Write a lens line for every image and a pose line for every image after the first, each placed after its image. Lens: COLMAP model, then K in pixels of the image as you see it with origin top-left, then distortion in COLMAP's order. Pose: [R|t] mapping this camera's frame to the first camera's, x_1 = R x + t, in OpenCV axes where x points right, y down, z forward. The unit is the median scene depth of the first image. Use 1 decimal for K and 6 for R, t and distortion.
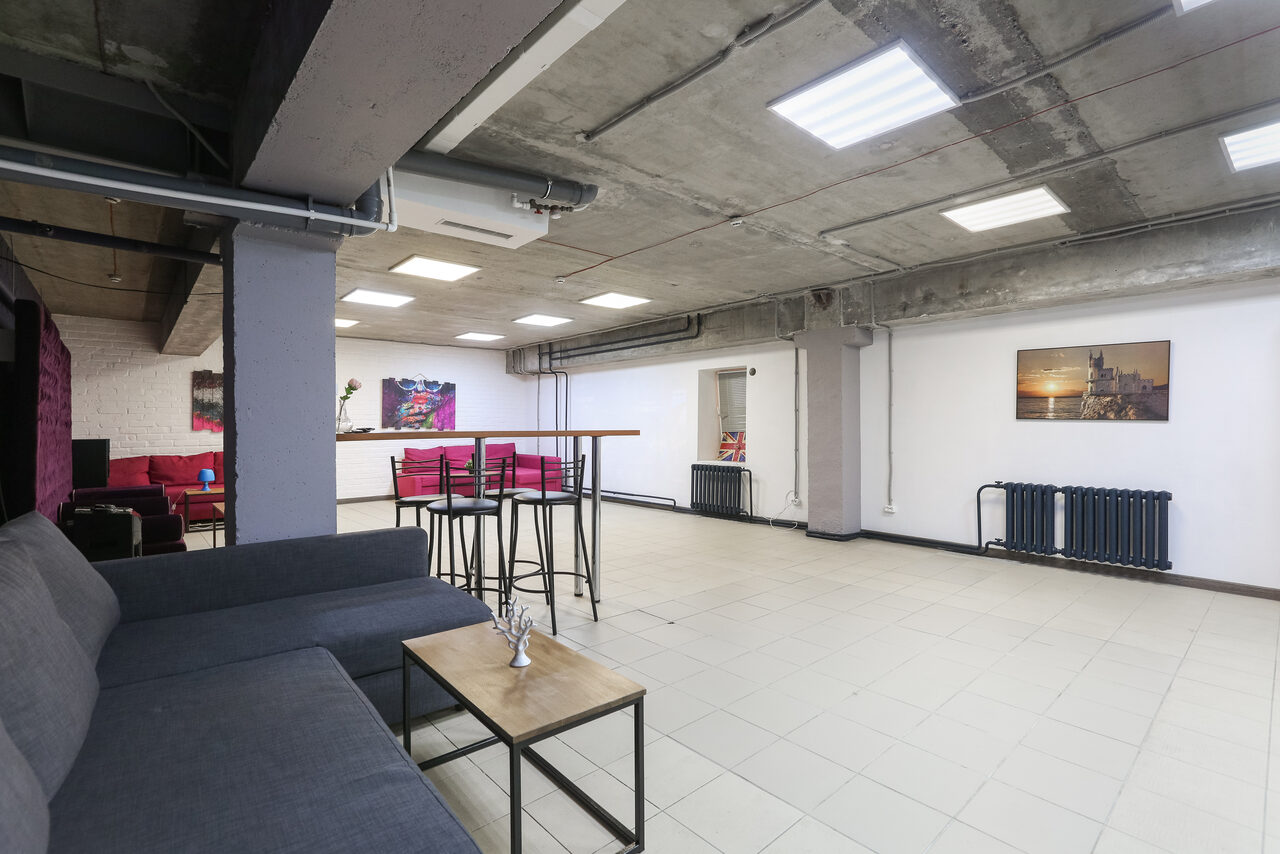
lens RADIAL K [[586.7, 0, 653.8], [0, 586.7, 427.6], [0, 0, 1]] dist [-0.029968, 0.017599]
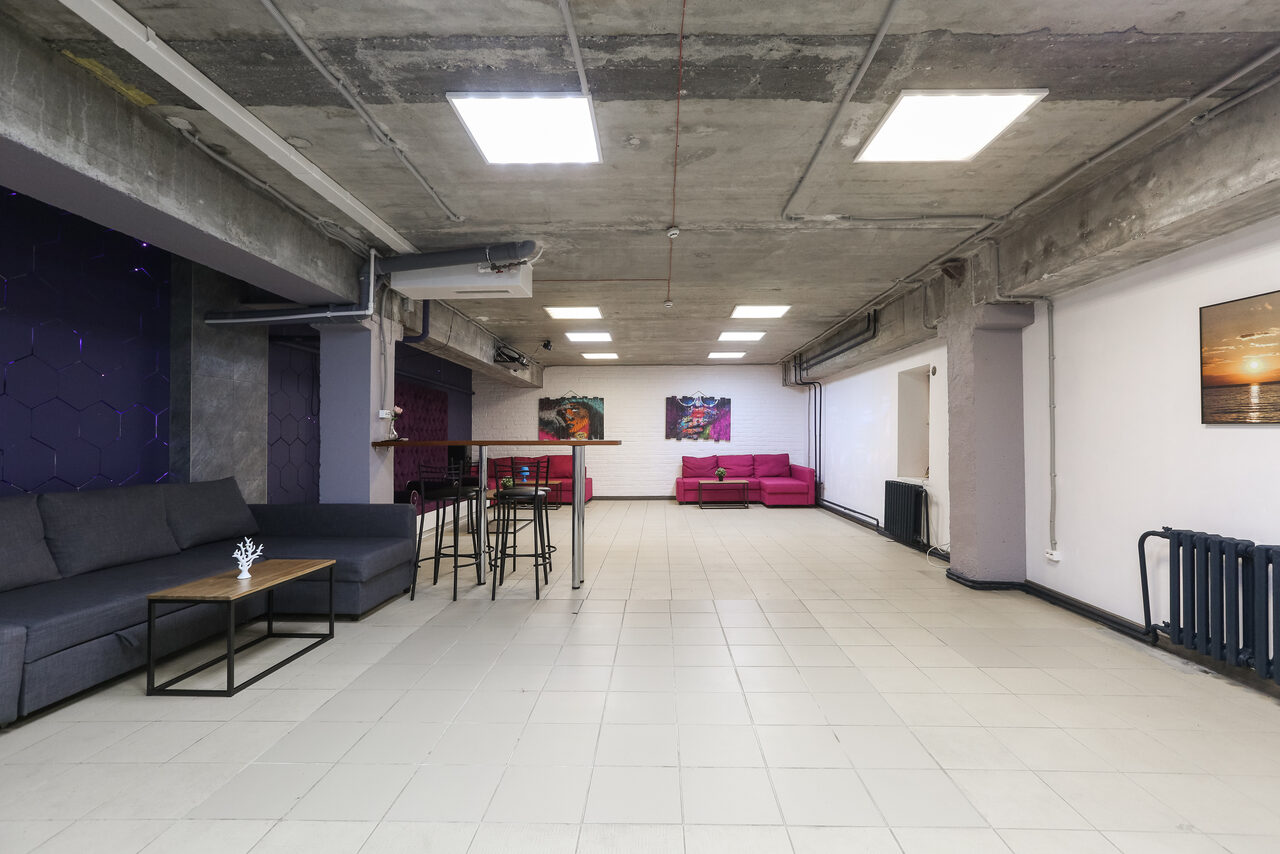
lens RADIAL K [[586.7, 0, 652.4], [0, 586.7, 426.9], [0, 0, 1]] dist [-0.029968, 0.017599]
pose [[0.731860, -0.012697, -0.681337, 0.529615], [-0.000979, 0.999806, -0.019683, 0.000355], [0.681455, 0.015072, 0.731705, 0.163611]]
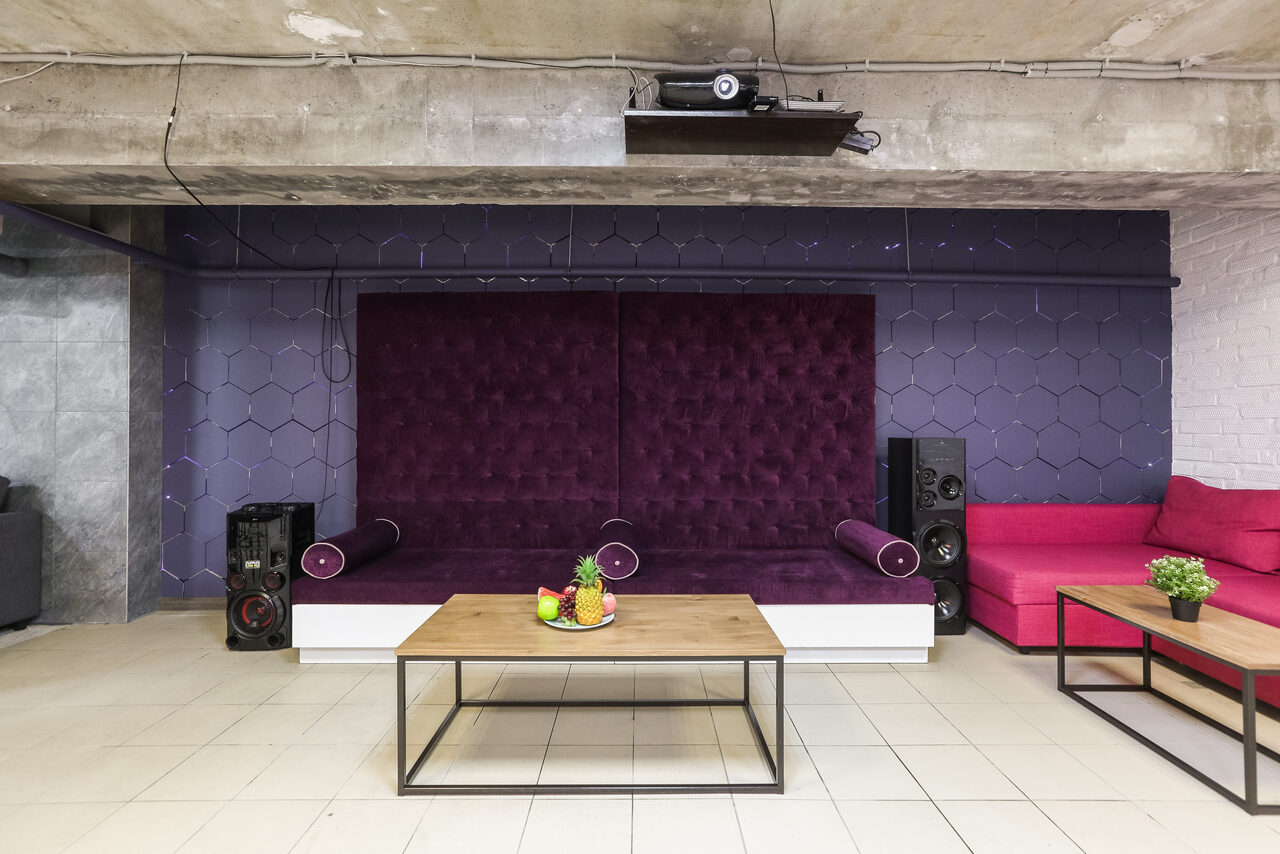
lens RADIAL K [[586.7, 0, 643.5], [0, 586.7, 417.7], [0, 0, 1]] dist [-0.029968, 0.017599]
pose [[-0.666606, -0.004781, -0.745395, -0.363821], [0.002436, 0.999960, -0.008592, 0.003618], [0.745406, -0.007544, -0.666568, 1.152110]]
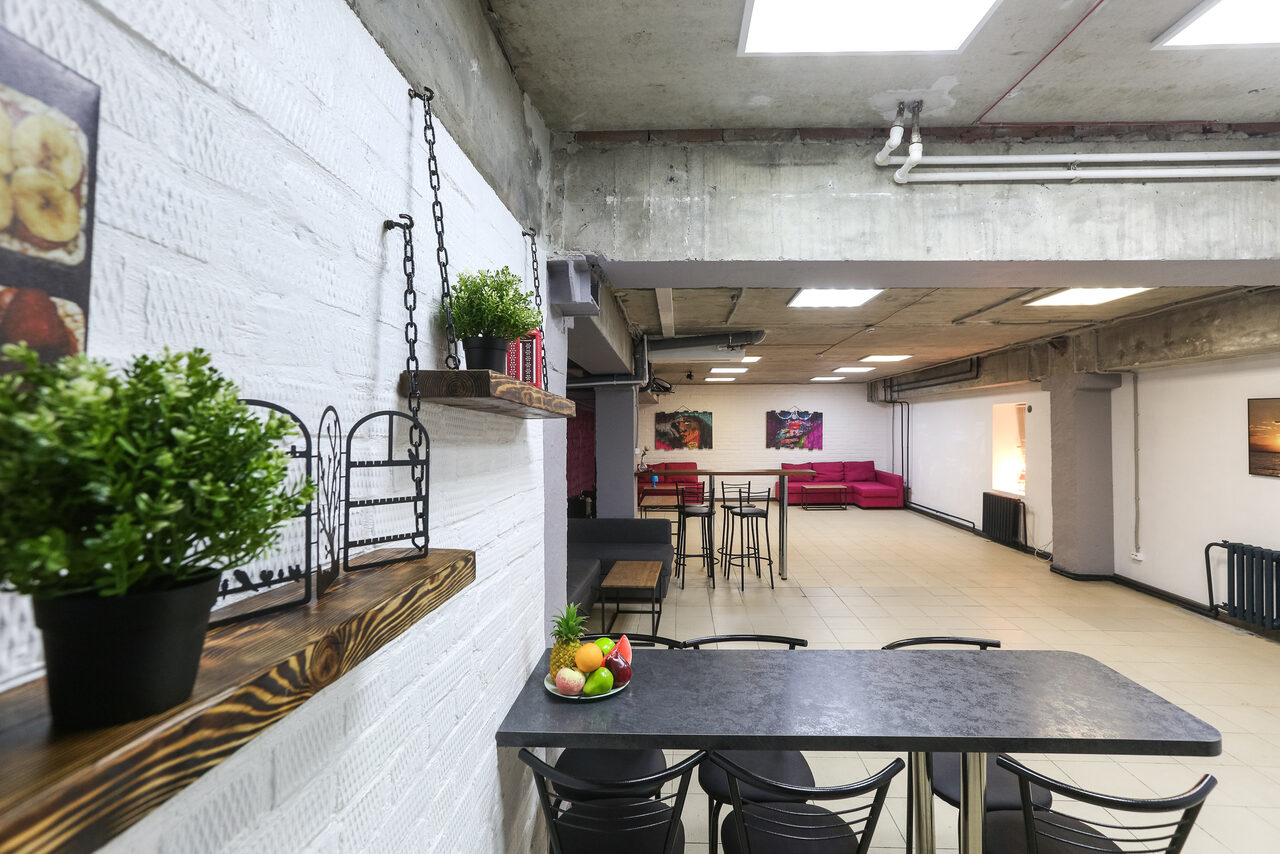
lens RADIAL K [[586.7, 0, 670.6], [0, 586.7, 417.7], [0, 0, 1]] dist [-0.029968, 0.017599]
pose [[0.723884, -0.011007, -0.689834, 0.511505], [-0.000238, 0.999869, -0.016205, -0.075640], [0.689921, 0.011895, 0.723786, -0.240333]]
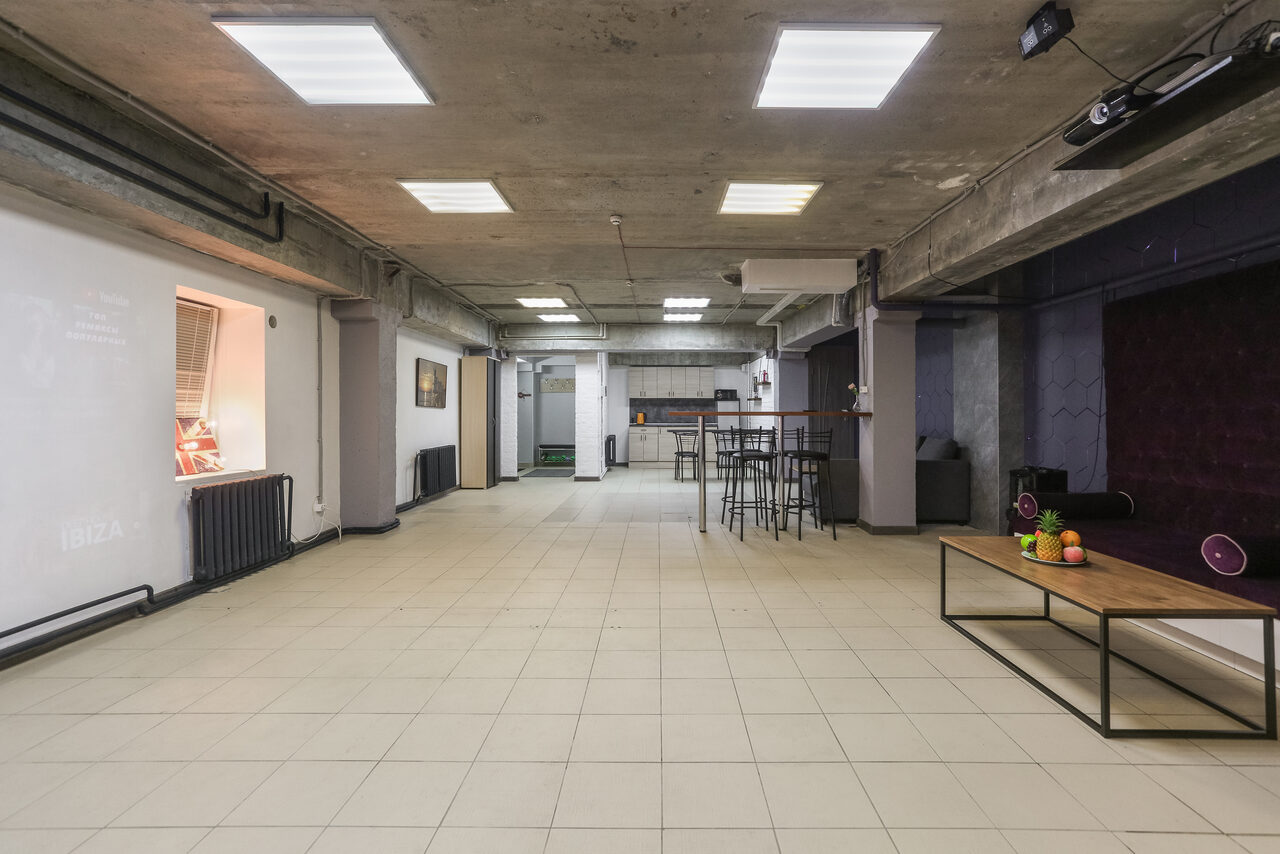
lens RADIAL K [[586.7, 0, 645.6], [0, 586.7, 406.7], [0, 0, 1]] dist [-0.029968, 0.017599]
pose [[-0.722791, 0.009843, 0.690997, -0.679761], [0.002087, 0.999925, -0.012061, 0.006141], [-0.691063, -0.007276, -0.722757, 1.435771]]
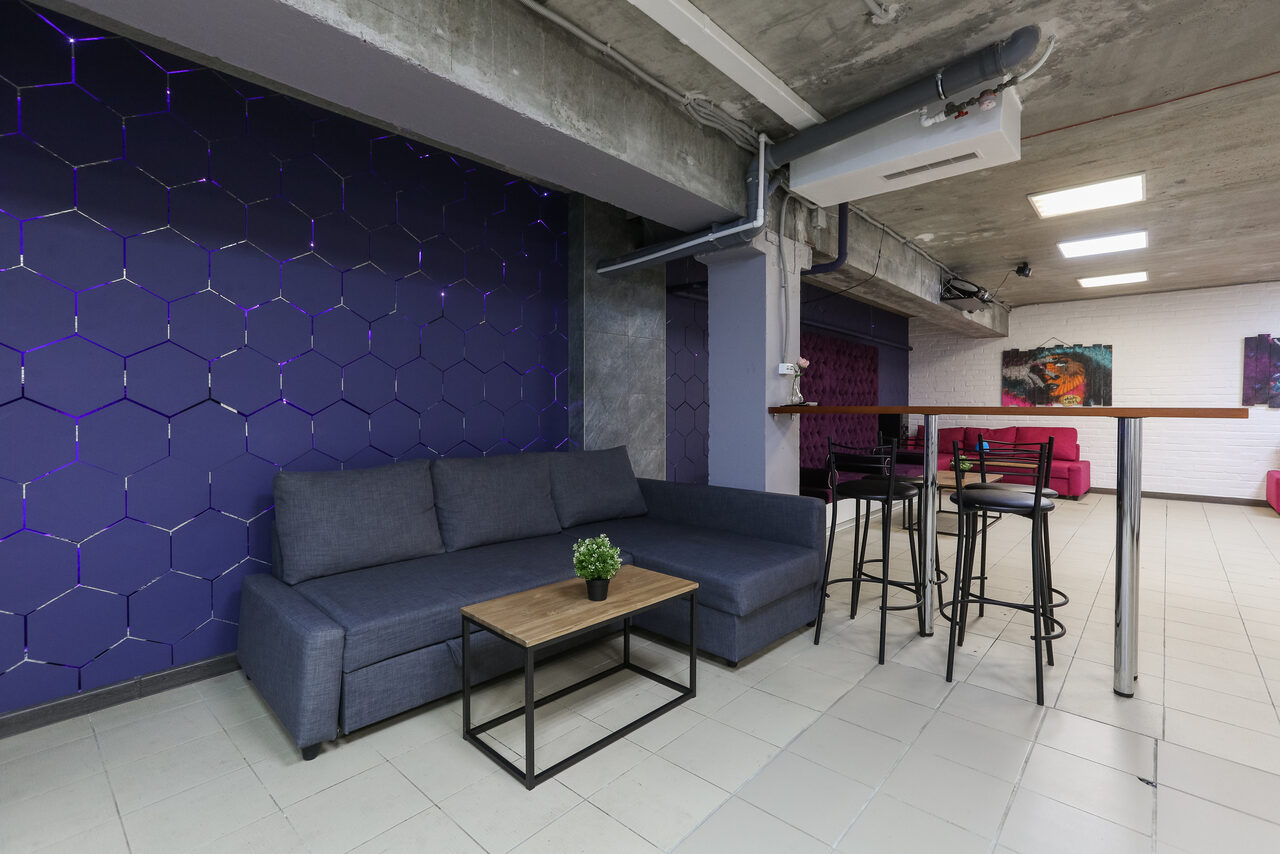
lens RADIAL K [[586.7, 0, 641.3], [0, 586.7, 407.2], [0, 0, 1]] dist [-0.029968, 0.017599]
pose [[0.094454, 0.009192, -0.995487, 0.288533], [-0.005403, 0.999947, 0.008720, 0.000901], [0.995515, 0.004555, 0.094499, 0.297912]]
